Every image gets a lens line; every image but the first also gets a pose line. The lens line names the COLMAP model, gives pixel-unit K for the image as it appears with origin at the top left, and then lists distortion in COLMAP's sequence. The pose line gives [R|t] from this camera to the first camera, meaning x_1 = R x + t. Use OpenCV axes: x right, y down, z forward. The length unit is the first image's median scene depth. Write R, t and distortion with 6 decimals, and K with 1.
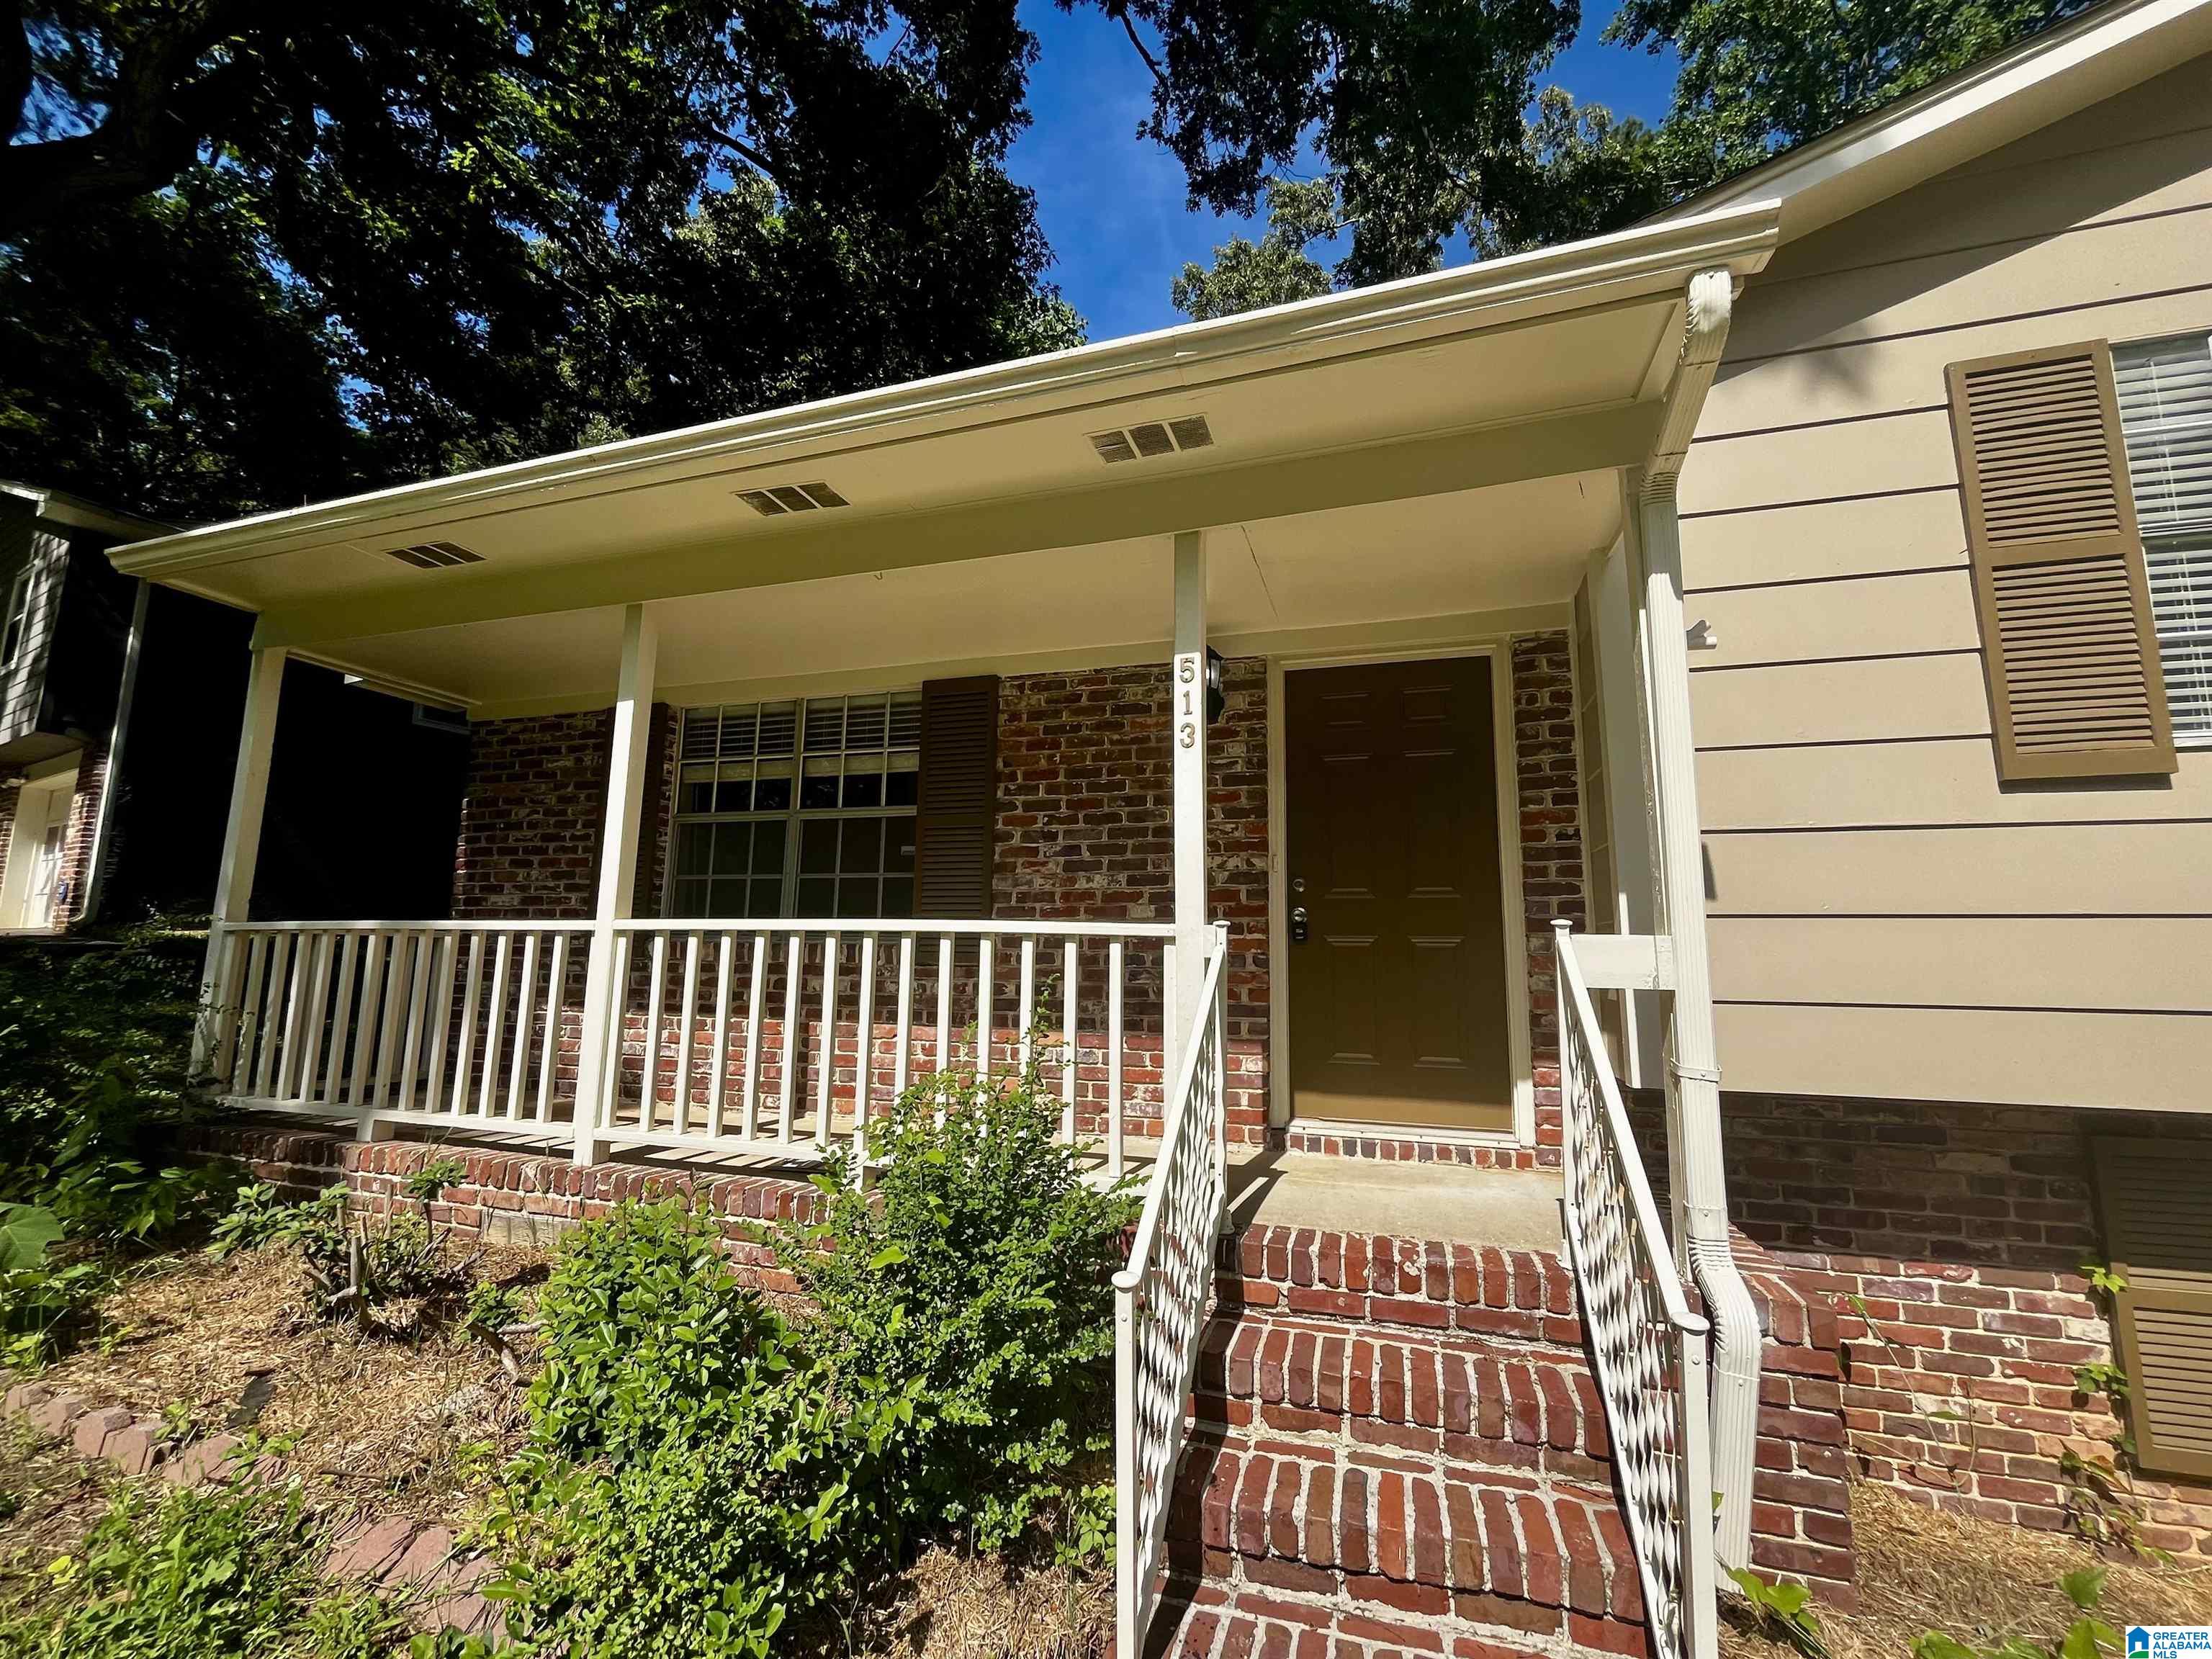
lens RADIAL K [[895.1, 0, 1109.4], [0, 895.1, 831.2], [0, 0, 1]] dist [-0.001478, 0.000031]
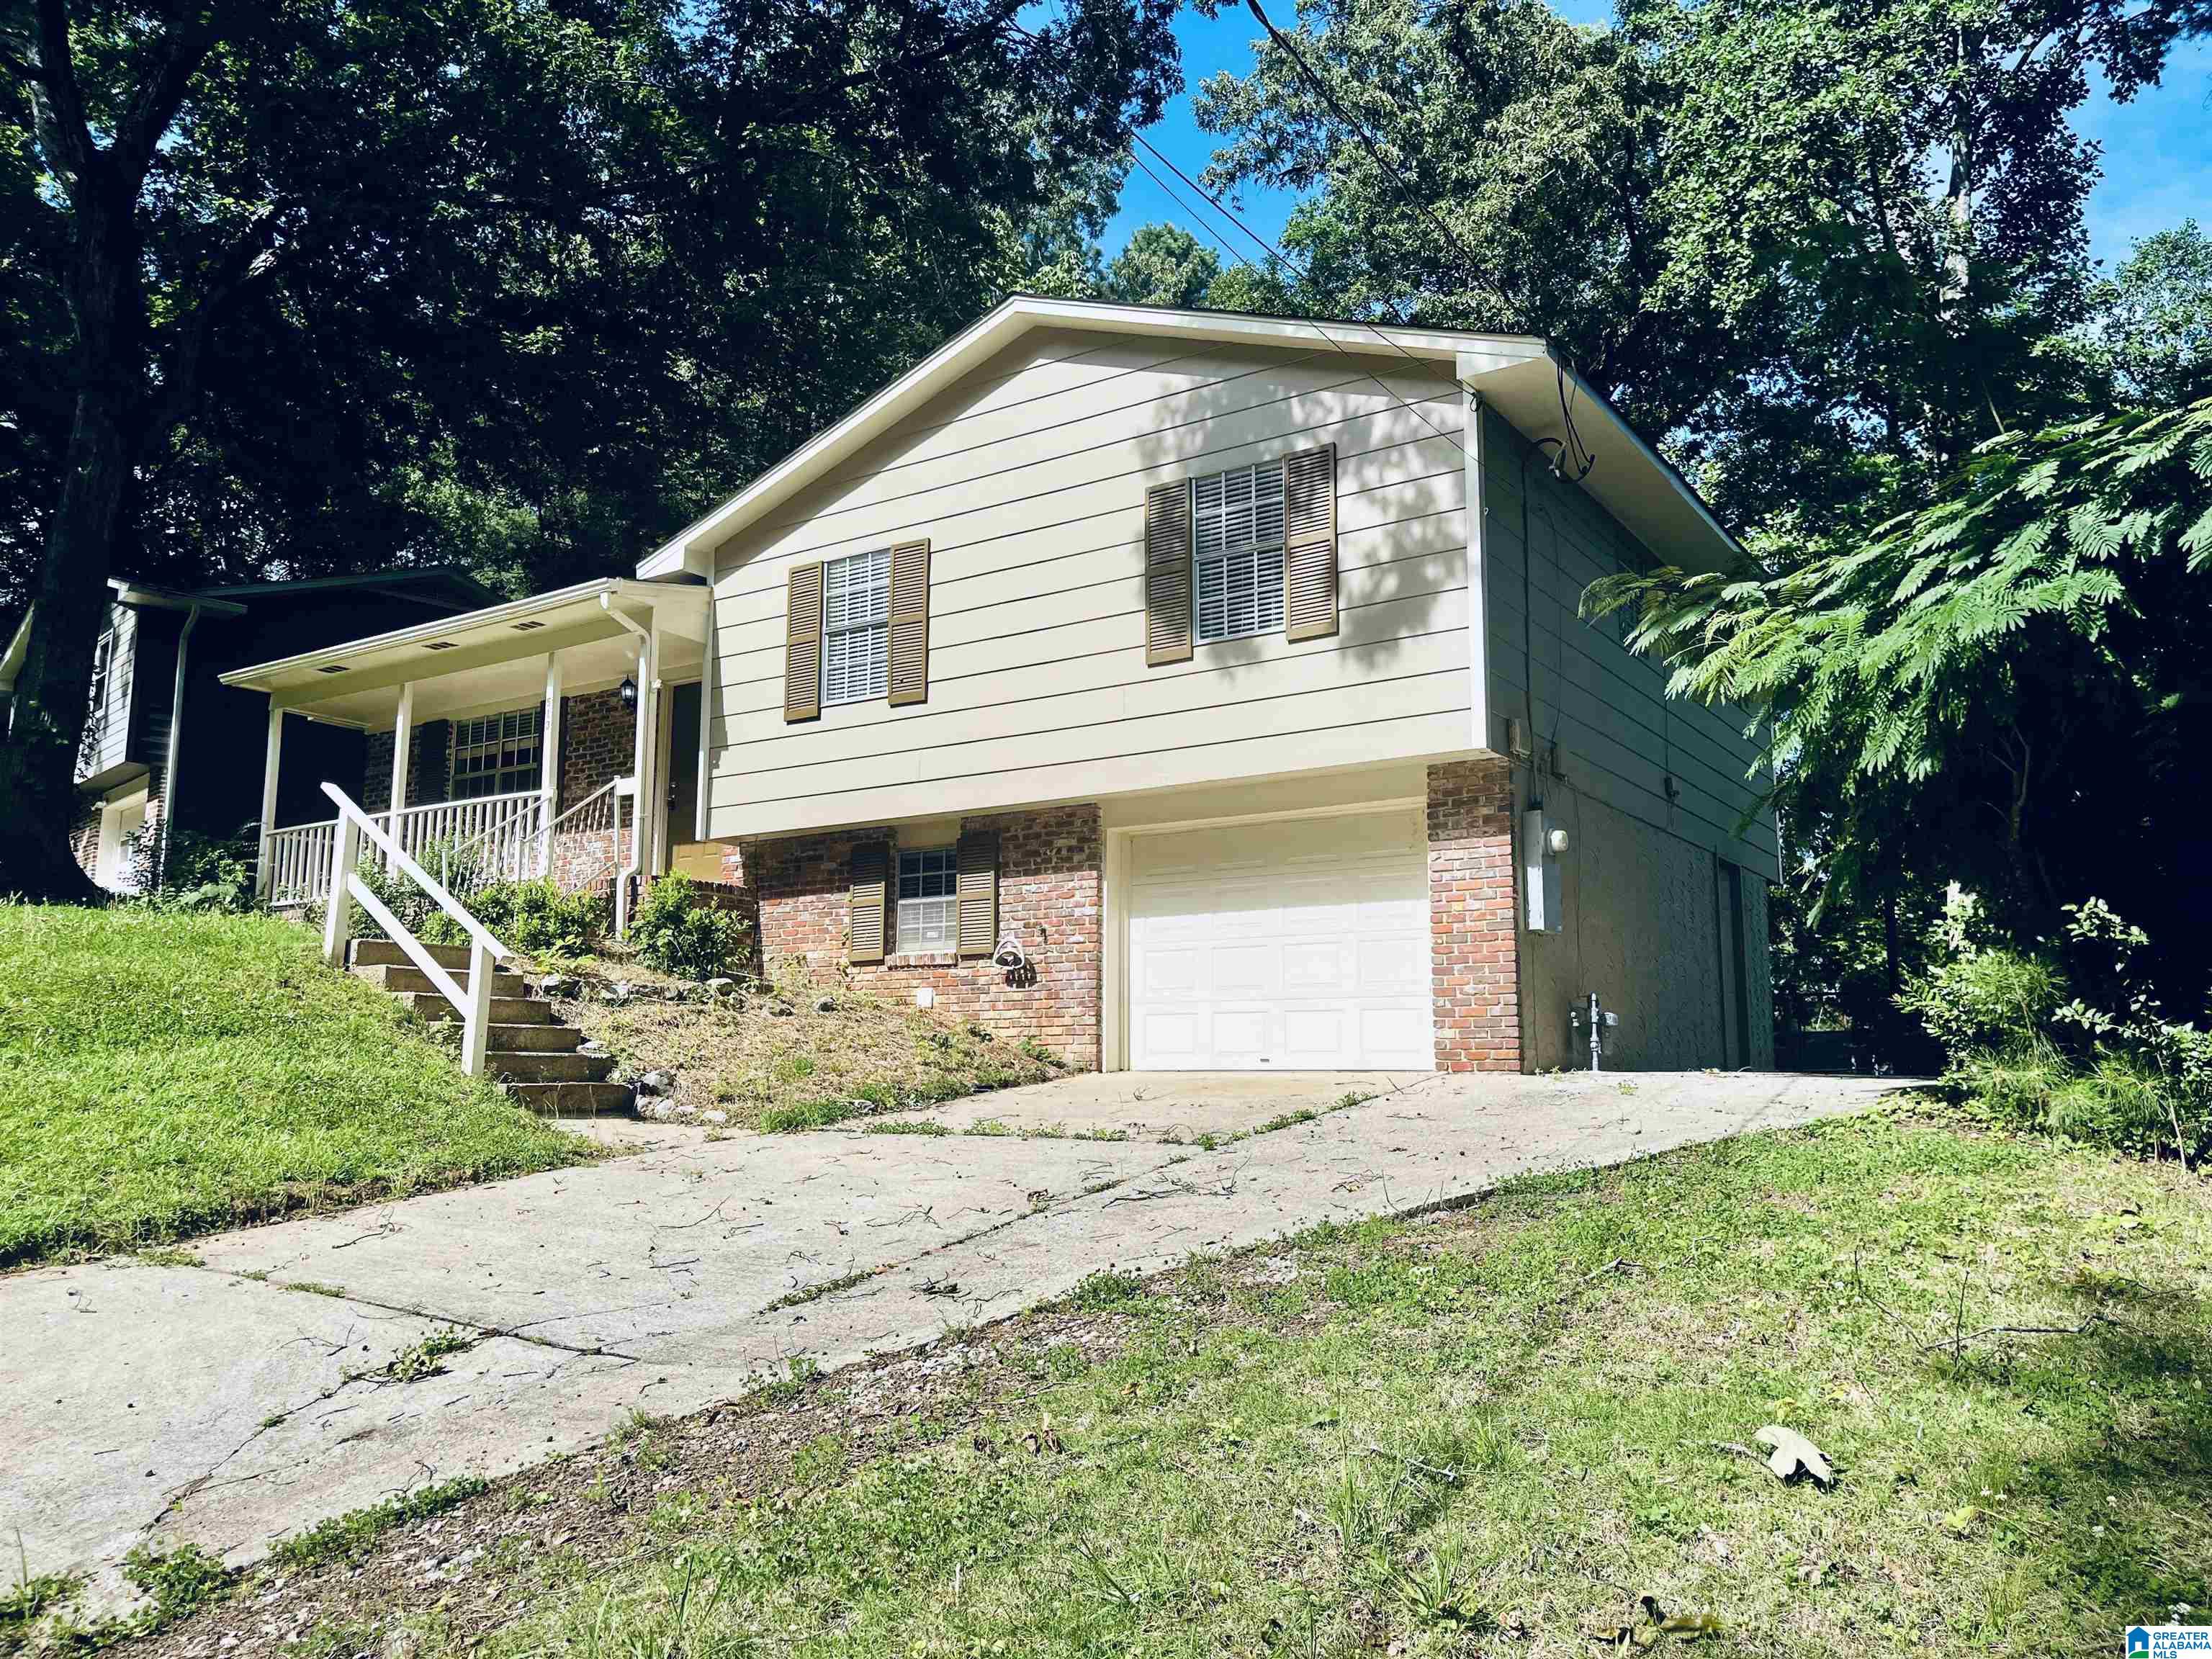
lens RADIAL K [[1672.3, 0, 1110.0], [0, 1672.3, 831.4], [0, 0, 1]] dist [0.064456, -0.094101]
pose [[0.959528, -0.052055, -0.276759, 2.712379], [0.046631, 0.998570, -0.026152, 0.380891], [0.277724, 0.012188, 0.960584, -3.037617]]
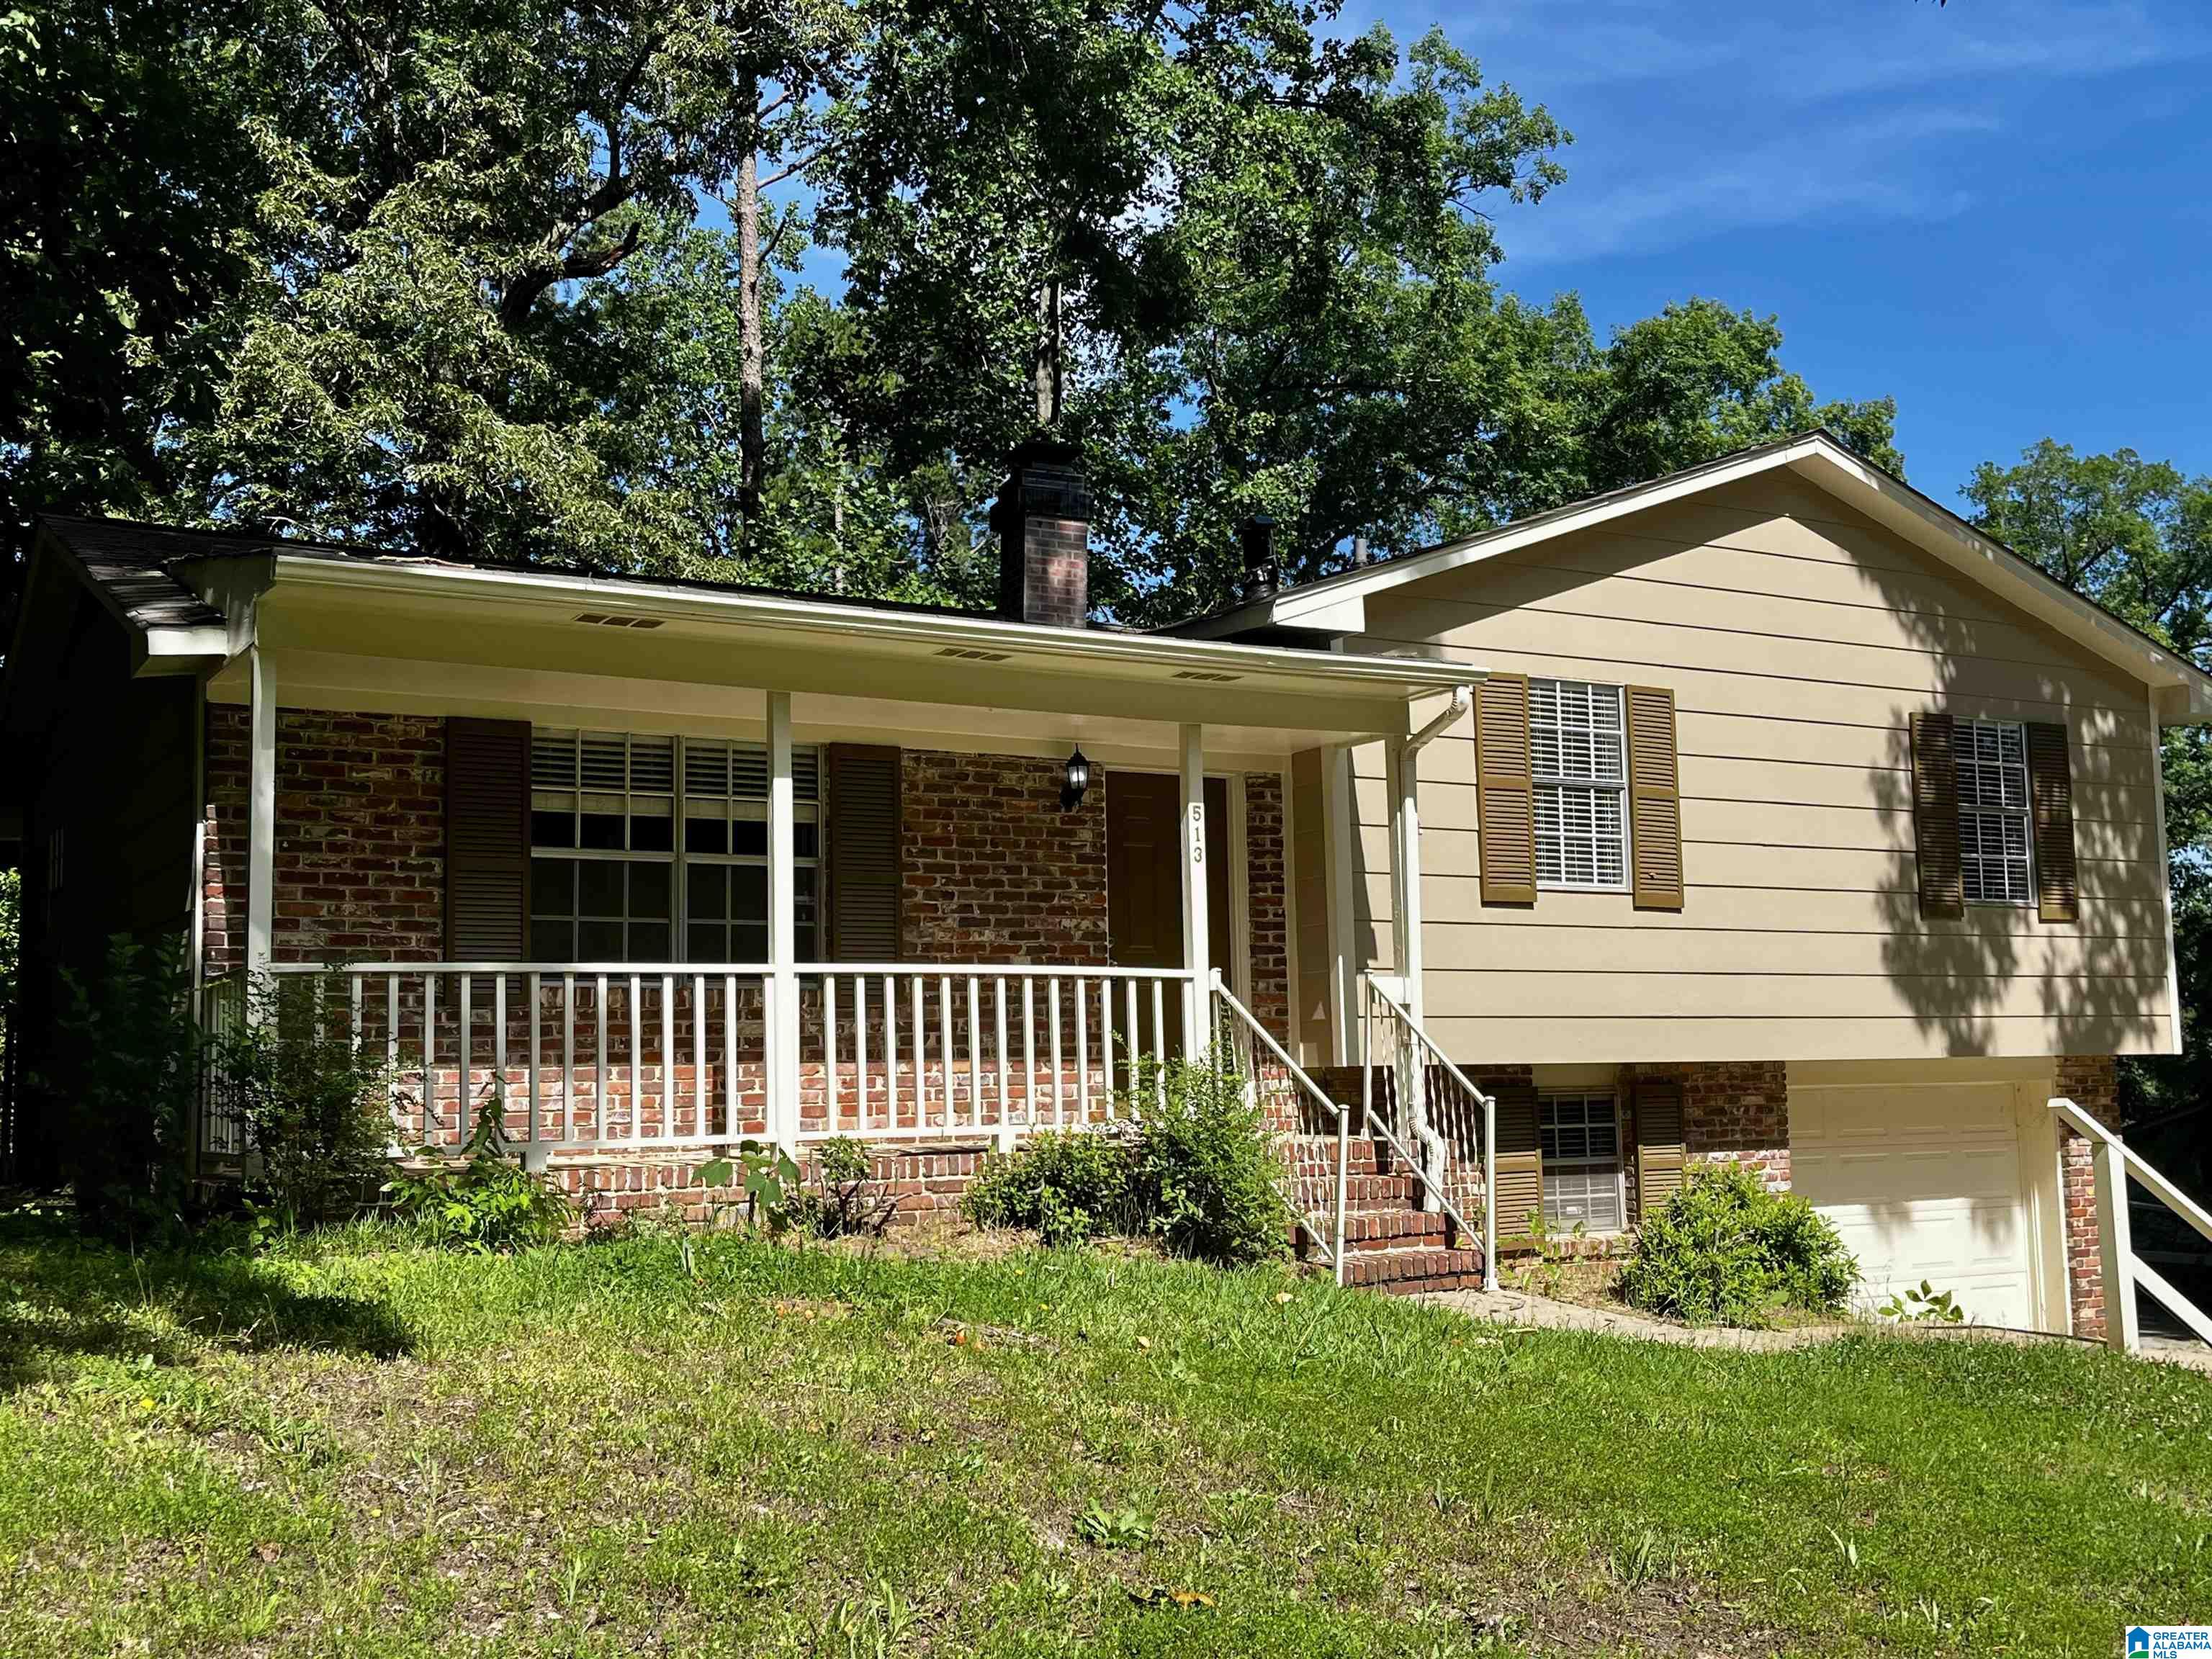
lens RADIAL K [[2292.3, 0, 1105.2], [0, 2292.3, 815.6], [0, 0, 1]] dist [0.108508, 0.000000]
pose [[0.674844, 0.058647, 0.735627, -2.525220], [-0.077471, 0.996959, -0.008412, -0.105251], [-0.733883, -0.051313, 0.677335, -1.380855]]
